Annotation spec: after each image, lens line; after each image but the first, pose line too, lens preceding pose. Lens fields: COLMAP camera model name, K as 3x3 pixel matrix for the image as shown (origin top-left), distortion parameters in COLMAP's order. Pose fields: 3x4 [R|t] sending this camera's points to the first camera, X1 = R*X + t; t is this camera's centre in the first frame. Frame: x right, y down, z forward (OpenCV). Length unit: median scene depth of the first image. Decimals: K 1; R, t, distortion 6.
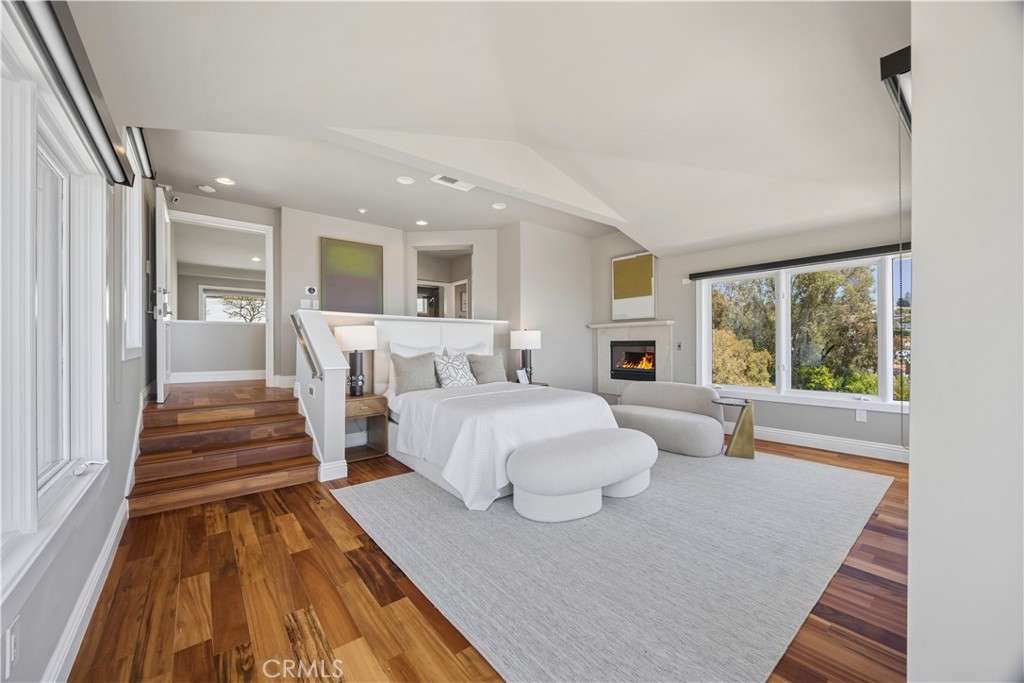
lens RADIAL K [[396.3, 0, 492.6], [0, 396.3, 336.2], [0, 0, 1]] dist [-0.006293, 0.000036]
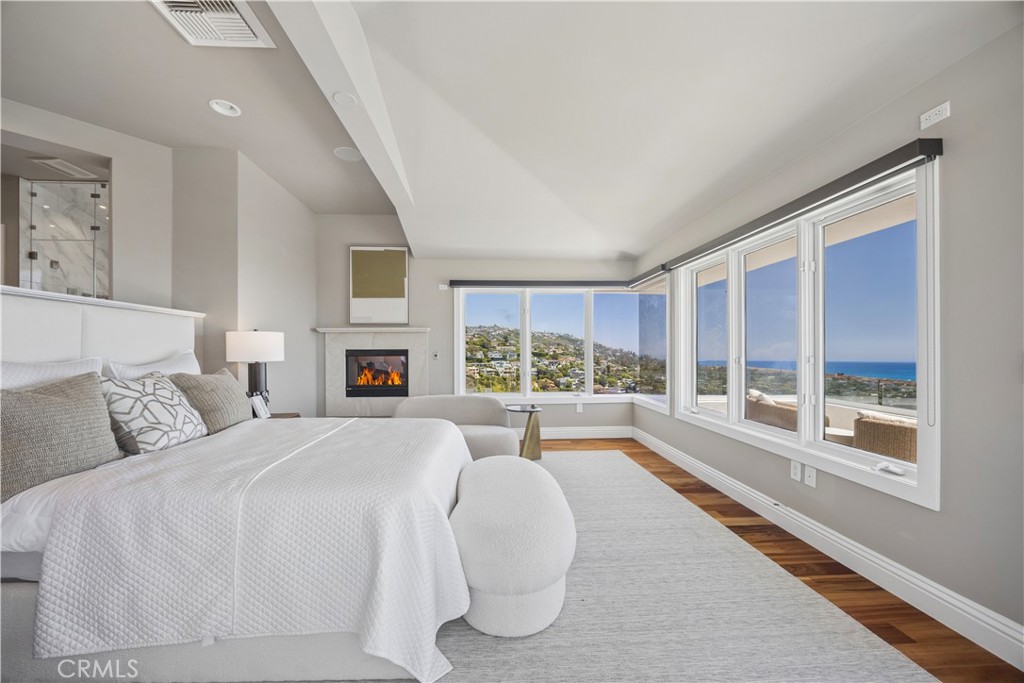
lens RADIAL K [[396.3, 0, 504.2], [0, 396.3, 354.4], [0, 0, 1]] dist [-0.006293, 0.000036]
pose [[0.554105, -0.001710, 0.832445, -0.225497], [-0.016089, 0.999789, 0.012762, 0.007885], [-0.832291, -0.020465, 0.553961, 0.357588]]
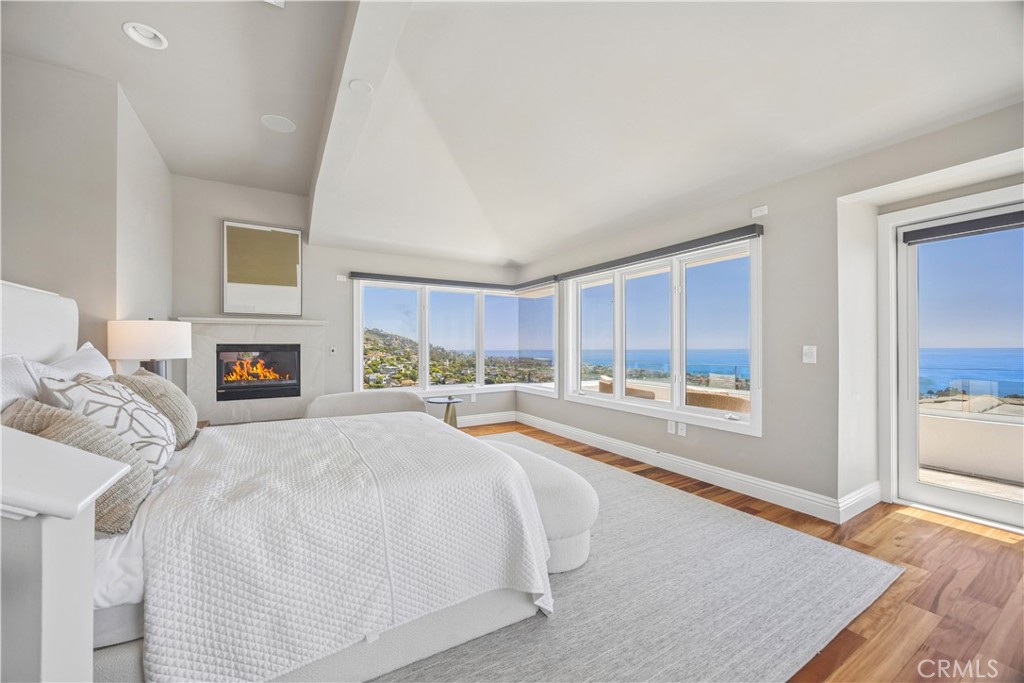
lens RADIAL K [[396.3, 0, 506.3], [0, 396.3, 346.5], [0, 0, 1]] dist [-0.006293, 0.000036]
pose [[0.103309, 0.004424, 0.994639, -0.367092], [-0.015985, 0.999868, -0.002787, 0.012322], [-0.994521, -0.015611, 0.103367, 0.549636]]
